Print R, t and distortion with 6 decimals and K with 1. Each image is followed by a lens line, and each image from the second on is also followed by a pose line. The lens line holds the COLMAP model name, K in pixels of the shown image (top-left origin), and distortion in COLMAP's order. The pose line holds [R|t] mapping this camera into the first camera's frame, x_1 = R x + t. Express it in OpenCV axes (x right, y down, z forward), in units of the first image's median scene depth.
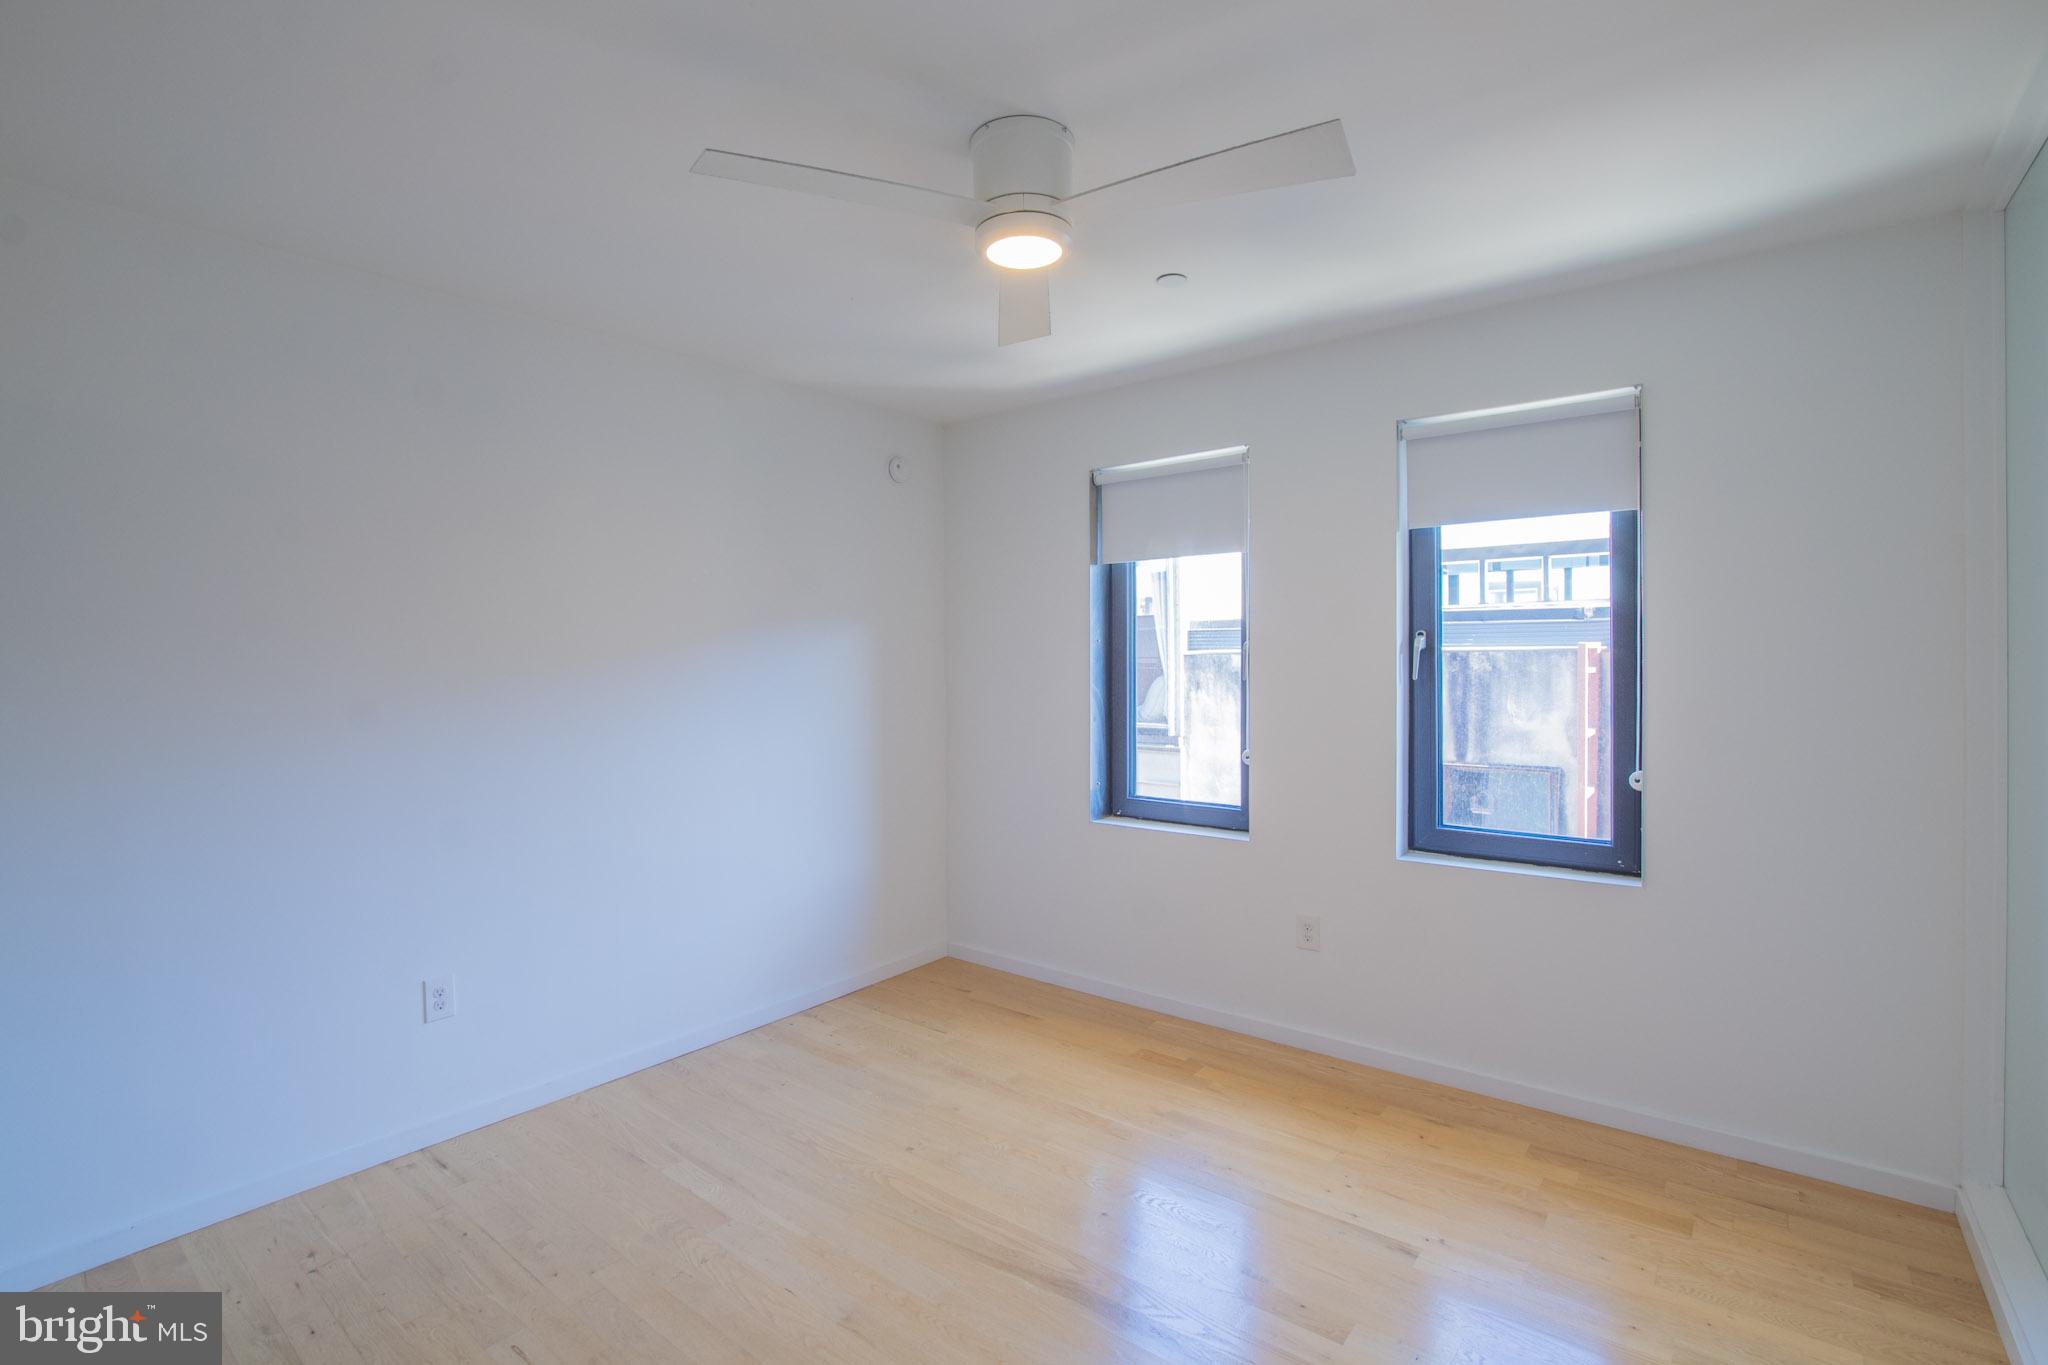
lens RADIAL K [[935.0, 0, 1021.4], [0, 935.0, 624.8], [0, 0, 1]] dist [-0.022245, 0.000490]
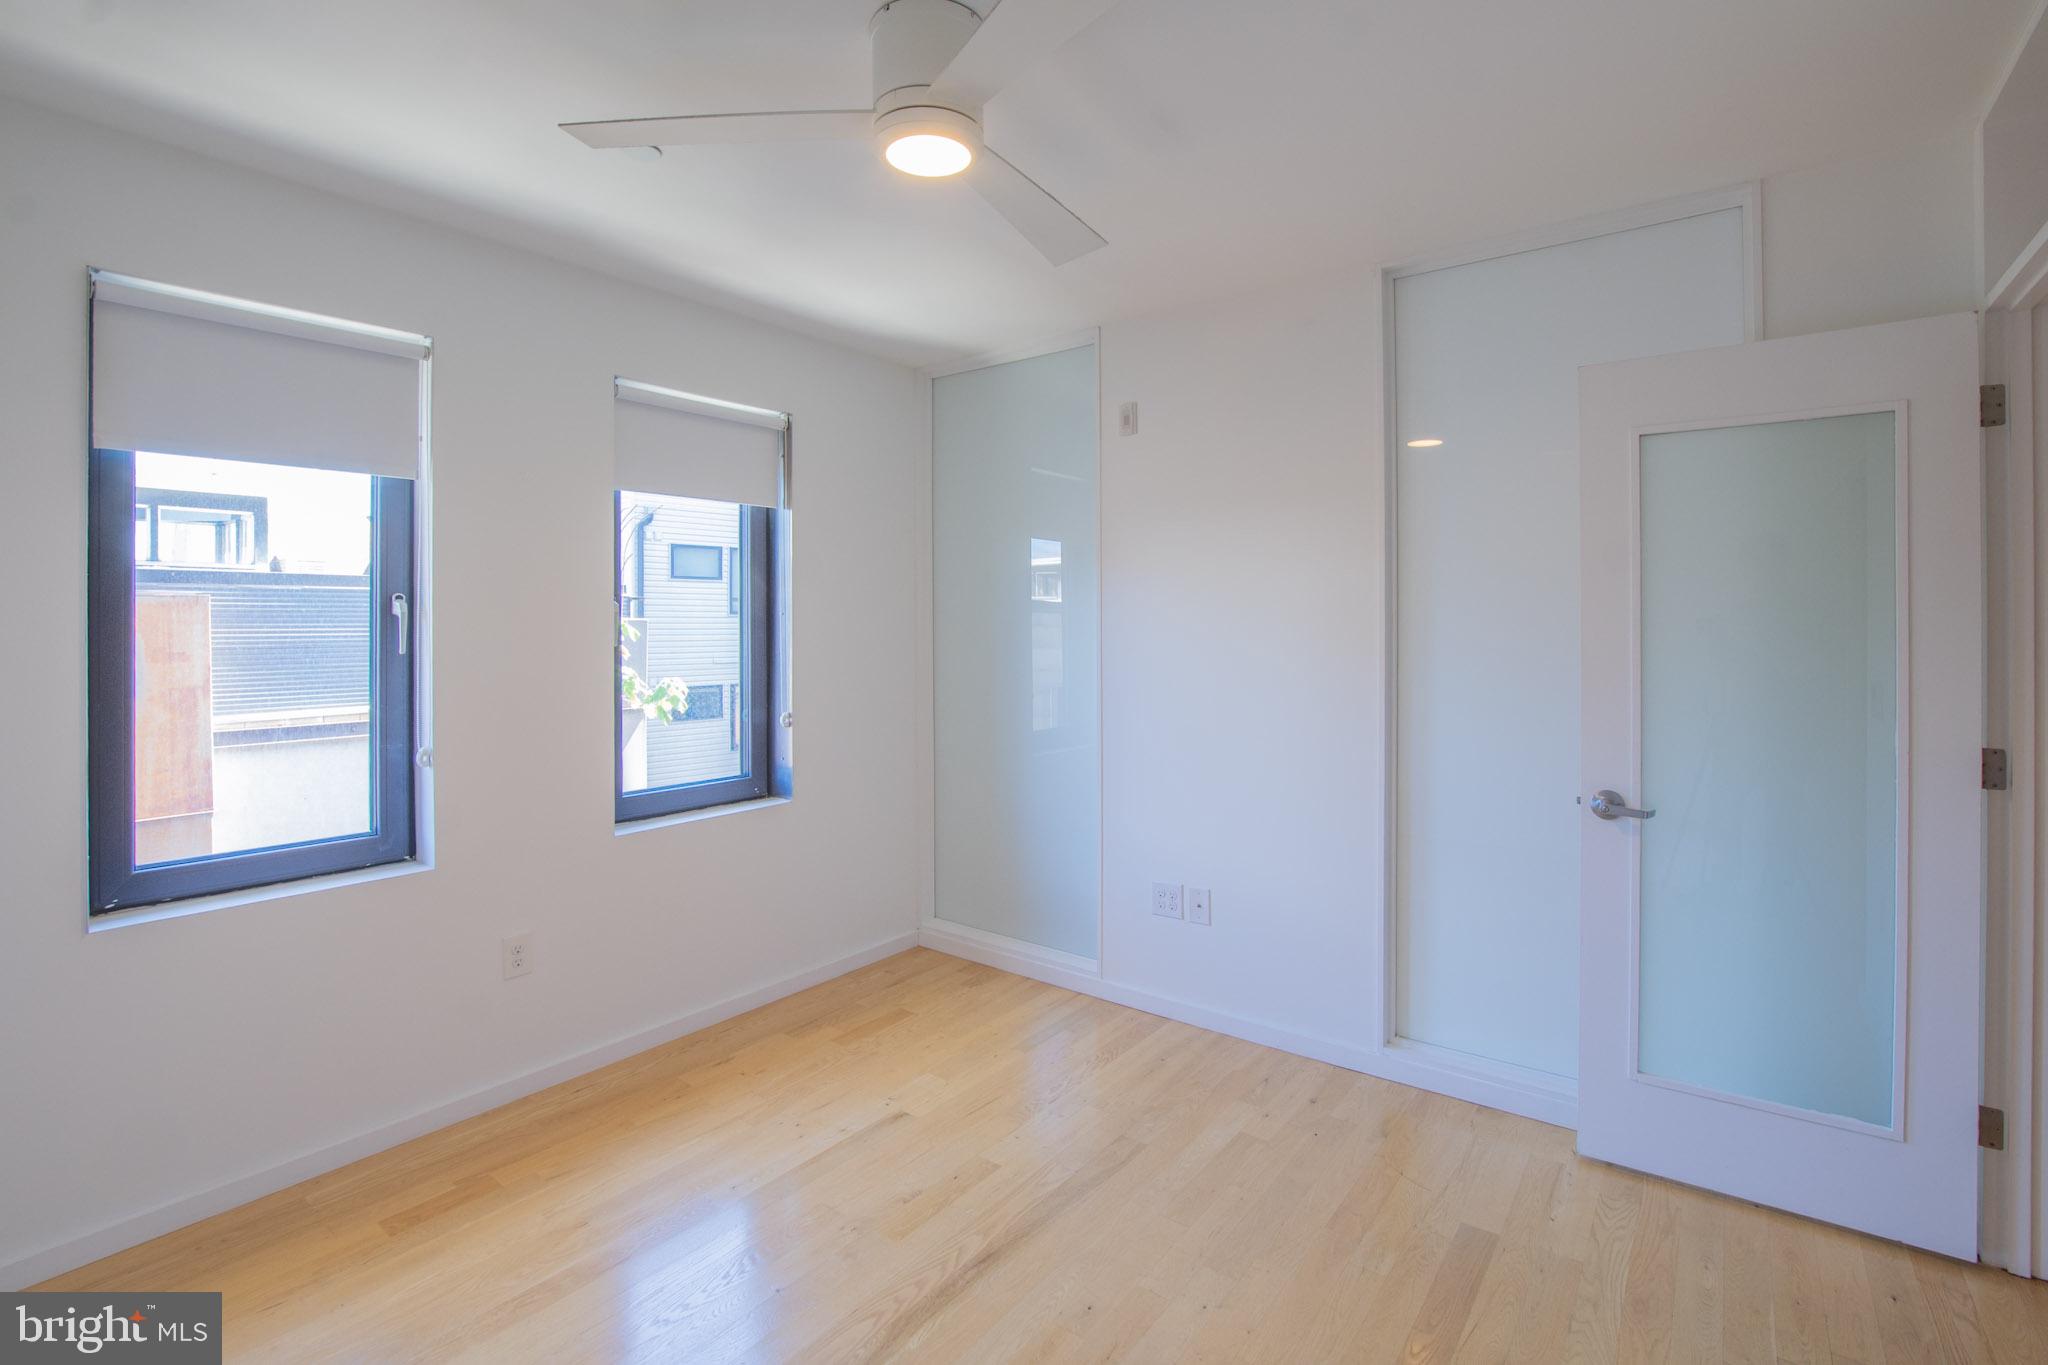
lens RADIAL K [[947.0, 0, 1028.1], [0, 947.0, 610.6], [0, 0, 1]] dist [-0.026943, 0.000125]
pose [[-0.006414, 0.016011, 0.999851, -0.496942], [-0.023869, 0.999584, -0.016160, 0.023792], [-0.999695, -0.023969, -0.006029, 0.523560]]
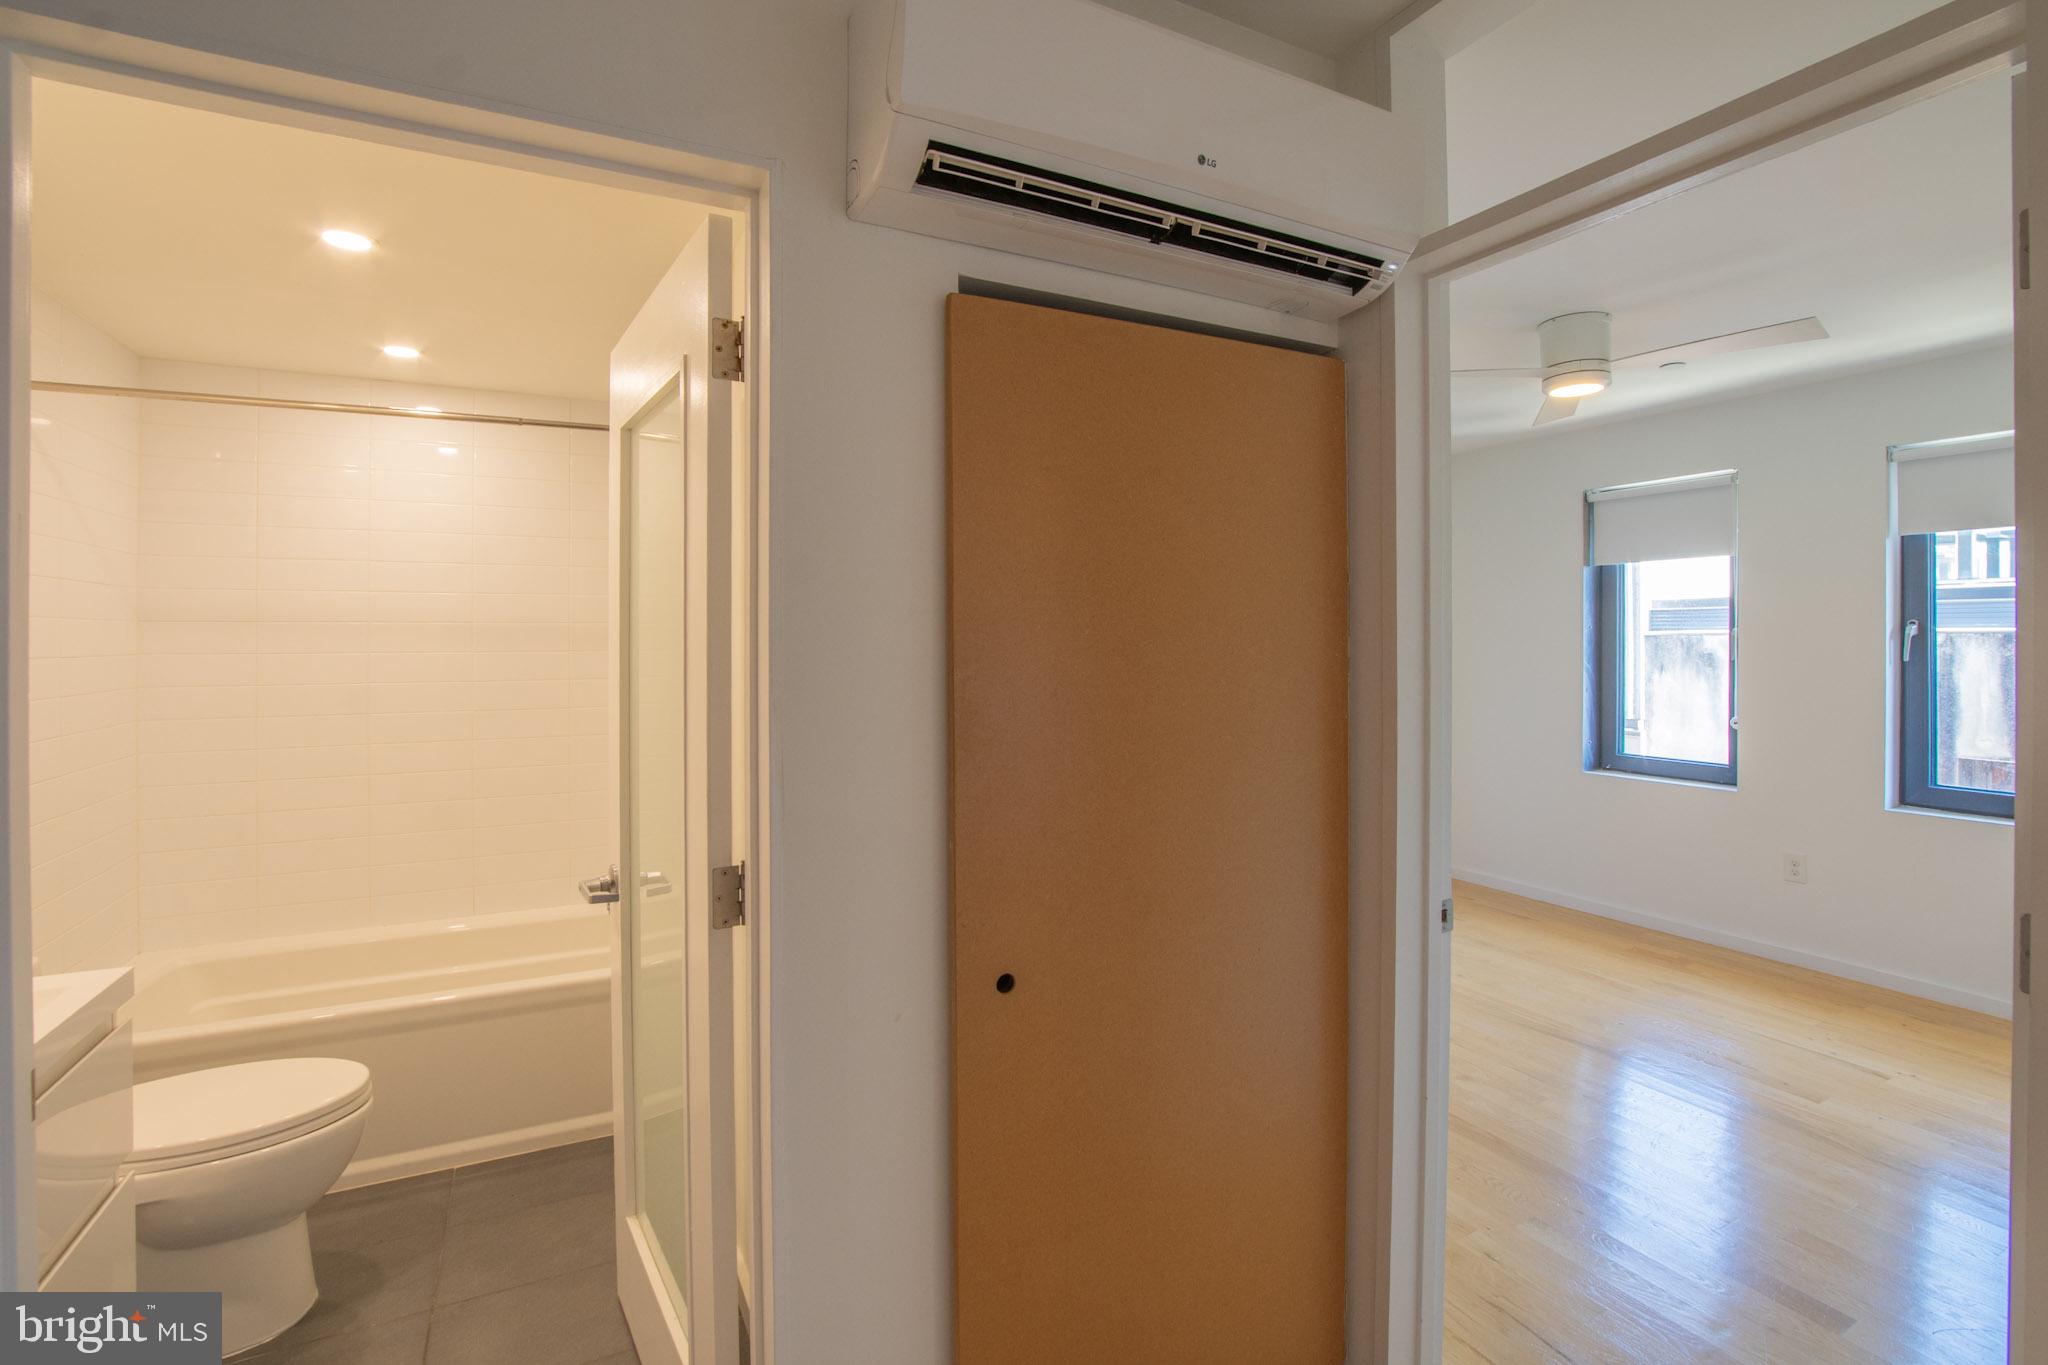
lens RADIAL K [[926.9, 0, 1021.8], [0, 926.9, 625.3], [0, 0, 1]] dist [-0.029520, 0.006266]
pose [[0.915854, -0.003600, -0.401496, -0.128553], [0.012934, 0.999705, 0.020541, -0.021906], [0.401303, -0.024006, 0.915631, -0.446885]]
